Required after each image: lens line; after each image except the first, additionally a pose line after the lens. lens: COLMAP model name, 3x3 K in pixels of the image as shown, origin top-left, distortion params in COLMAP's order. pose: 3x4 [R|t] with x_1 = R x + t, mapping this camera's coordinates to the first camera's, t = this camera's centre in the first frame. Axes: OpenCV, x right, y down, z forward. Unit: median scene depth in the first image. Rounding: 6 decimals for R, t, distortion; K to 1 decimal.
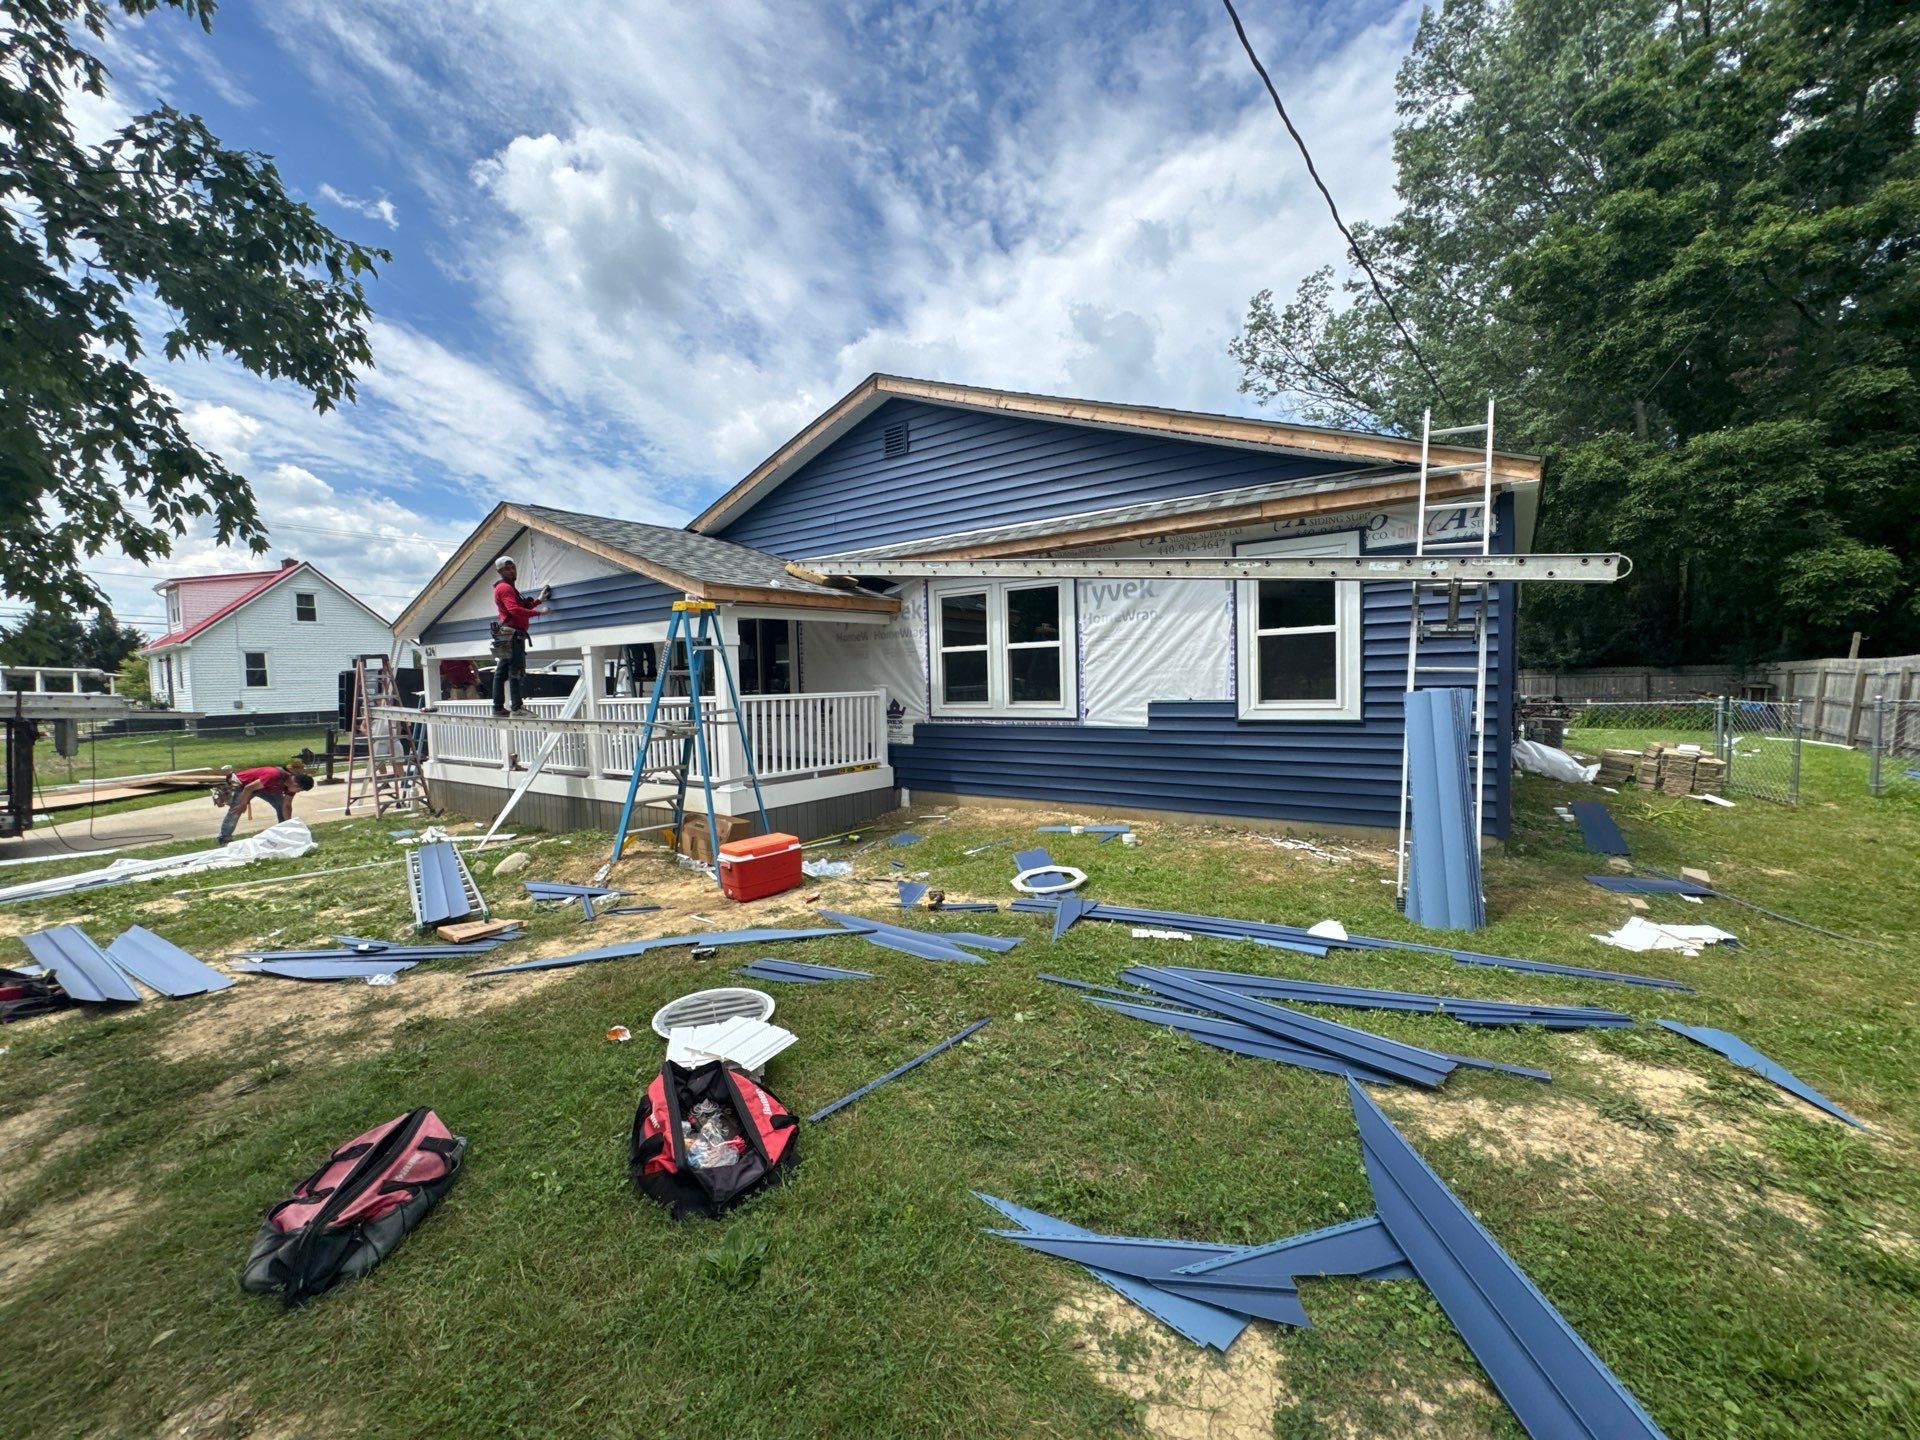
lens RADIAL K [[779.4, 0, 976.2], [0, 779.4, 723.4], [0, 0, 1]] dist [0.003307, 0.000144]
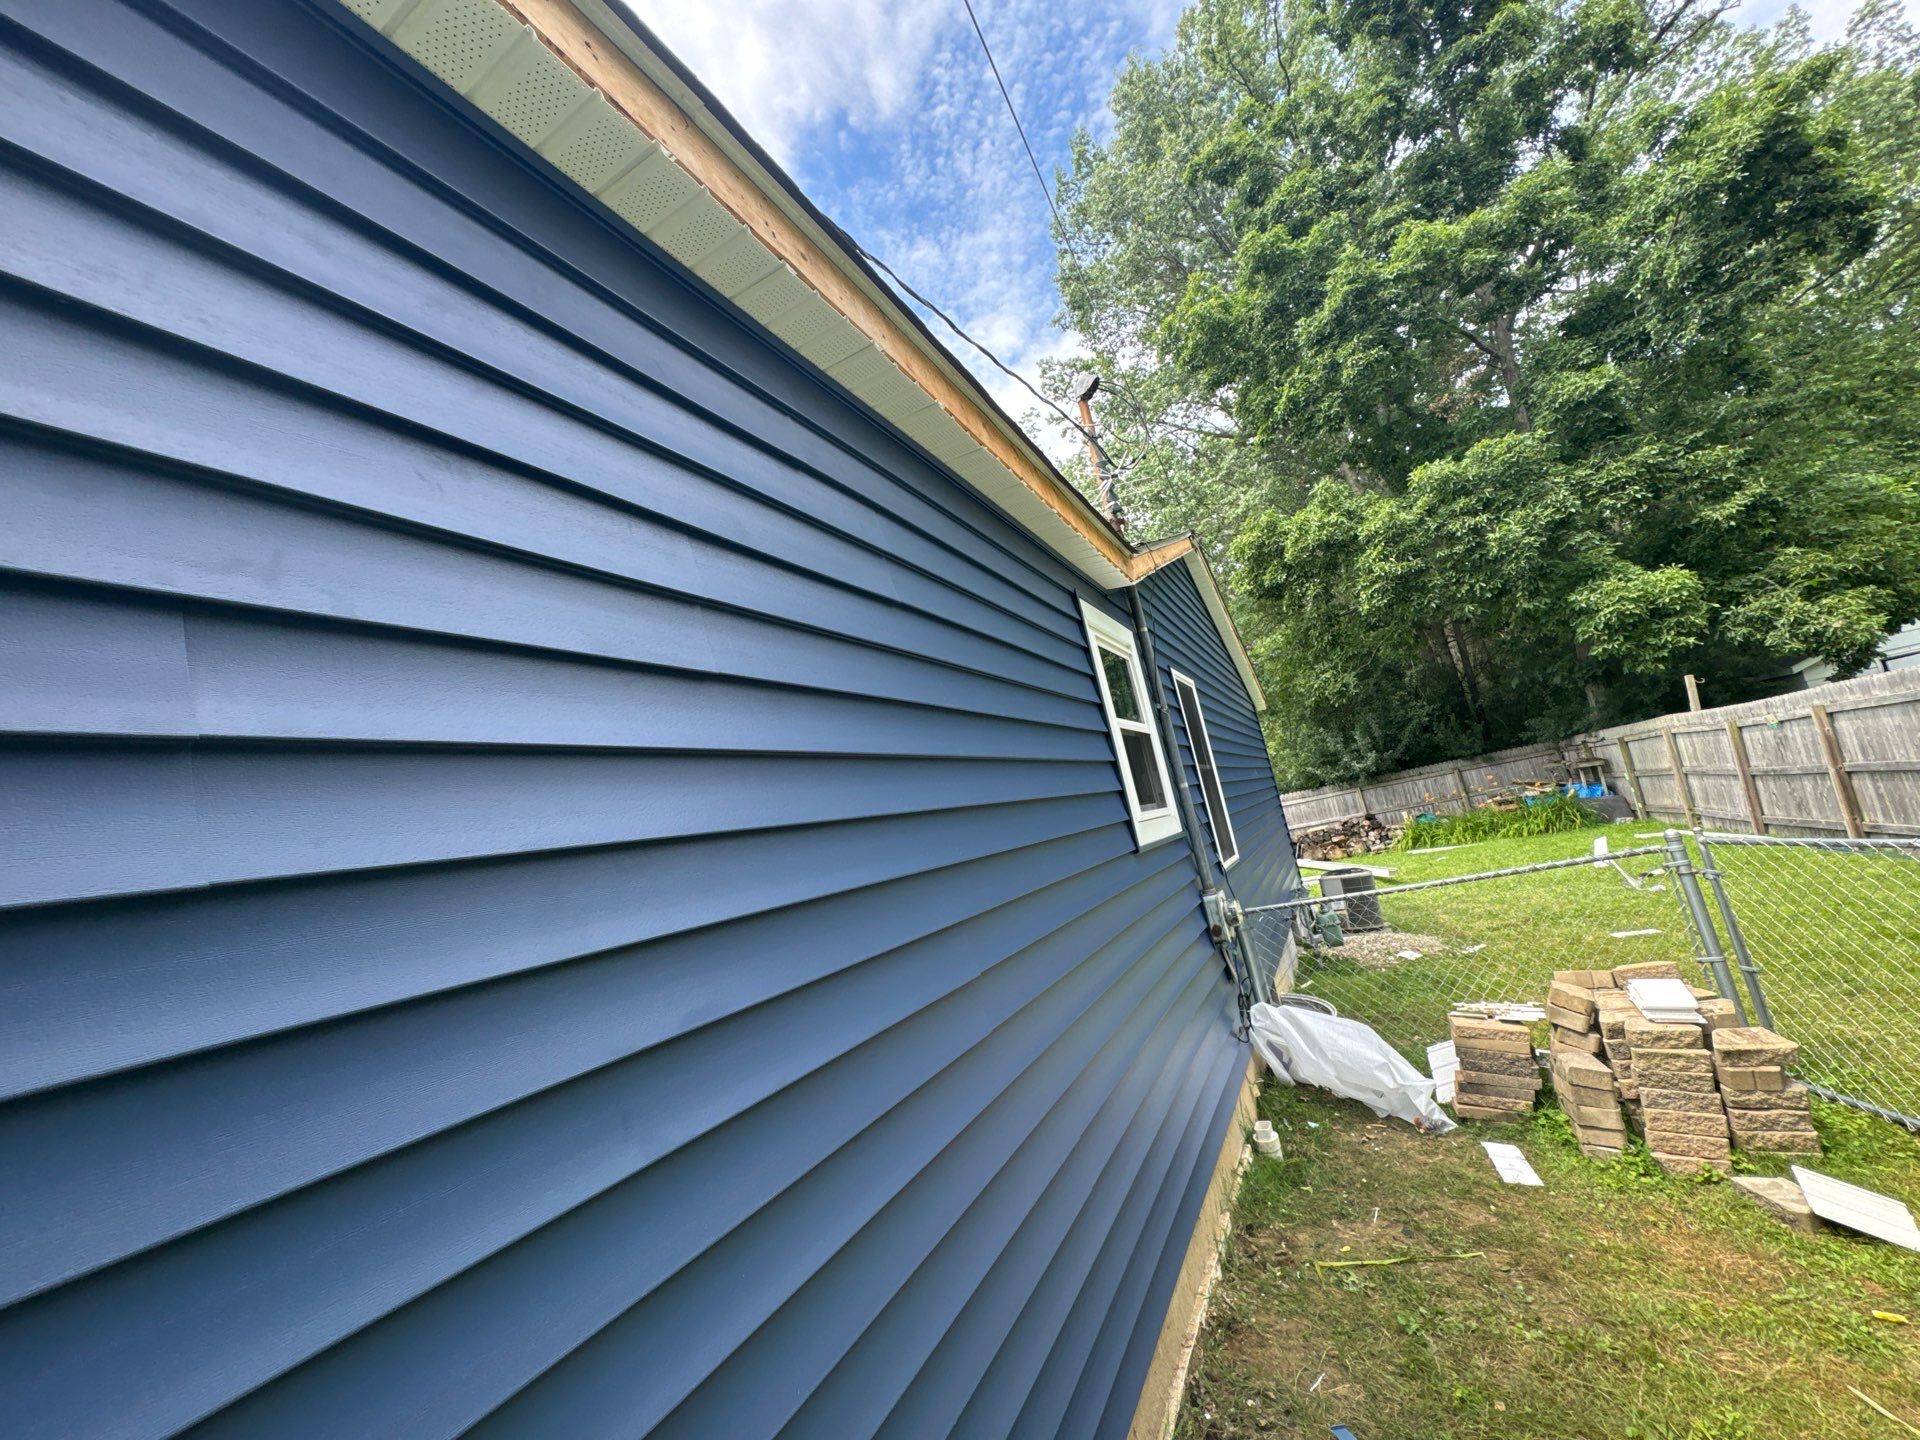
lens RADIAL K [[779.4, 0, 968.6], [0, 779.4, 714.5], [0, 0, 1]] dist [0.003307, 0.000144]
pose [[0.973925, -0.147071, 0.172744, 0.309842], [0.184622, 0.956304, -0.226710, -0.036529], [-0.131853, 0.252691, 0.958521, 0.367273]]
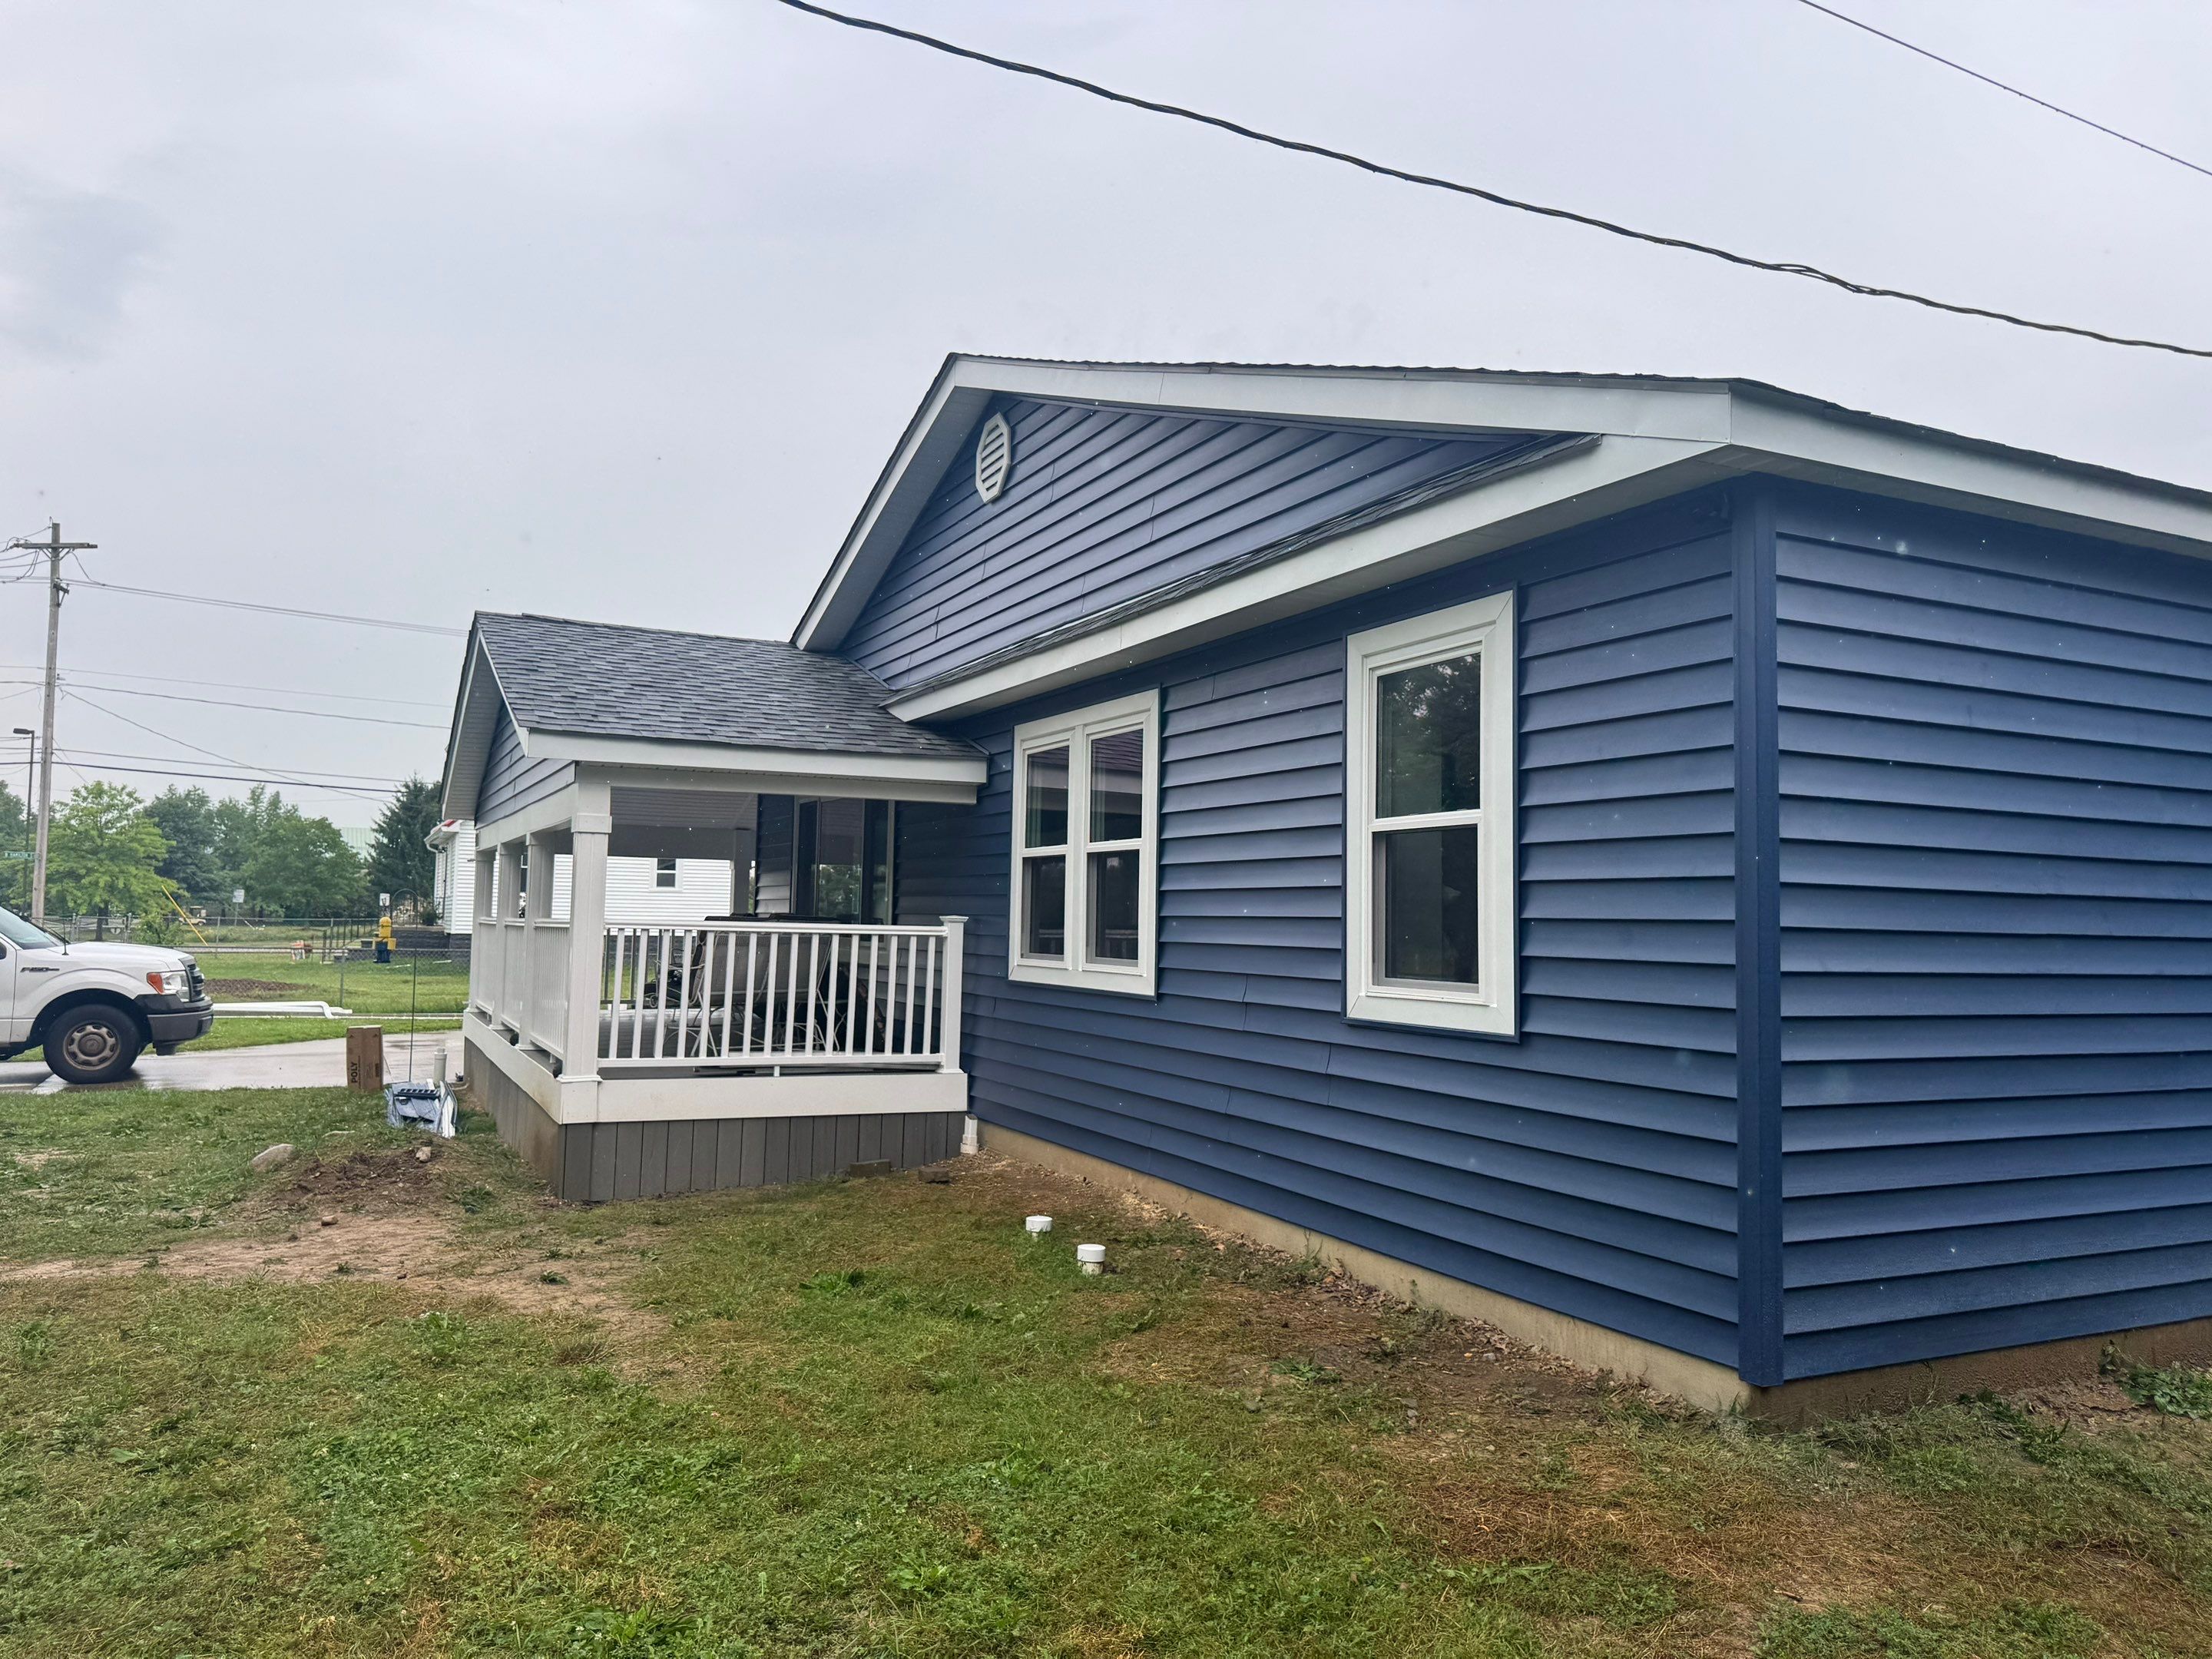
lens RADIAL K [[1556.2, 0, 1121.3], [0, 1556.2, 820.1], [0, 0, 1]] dist [0.046700, -0.002596]
pose [[0.884451, 0.014745, -0.466399, 0.246732], [-0.071228, 0.992054, -0.103707, -0.006224], [0.461164, 0.124945, 0.878474, 0.056003]]
